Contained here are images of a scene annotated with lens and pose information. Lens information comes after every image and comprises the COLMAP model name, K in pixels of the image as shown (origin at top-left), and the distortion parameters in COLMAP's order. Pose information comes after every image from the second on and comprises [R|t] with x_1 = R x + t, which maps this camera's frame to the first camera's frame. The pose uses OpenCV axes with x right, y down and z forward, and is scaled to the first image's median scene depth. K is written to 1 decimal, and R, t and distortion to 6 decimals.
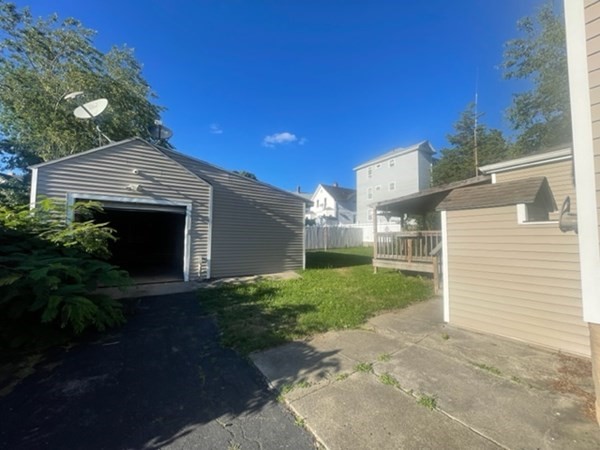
lens RADIAL K [[237.2, 0, 299.6], [0, 237.2, 225.5], [0, 0, 1]] dist [-0.001758, 0.000143]
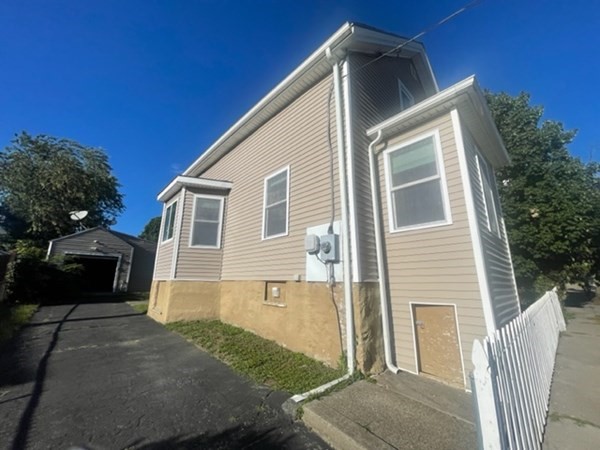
lens RADIAL K [[237.2, 0, 301.6], [0, 237.2, 224.3], [0, 0, 1]] dist [-0.001758, 0.000143]
pose [[0.981846, 0.044414, 0.184409, 0.769575], [-0.011073, 0.983964, -0.178024, -0.006610], [-0.189358, 0.172750, 0.966592, -1.499210]]
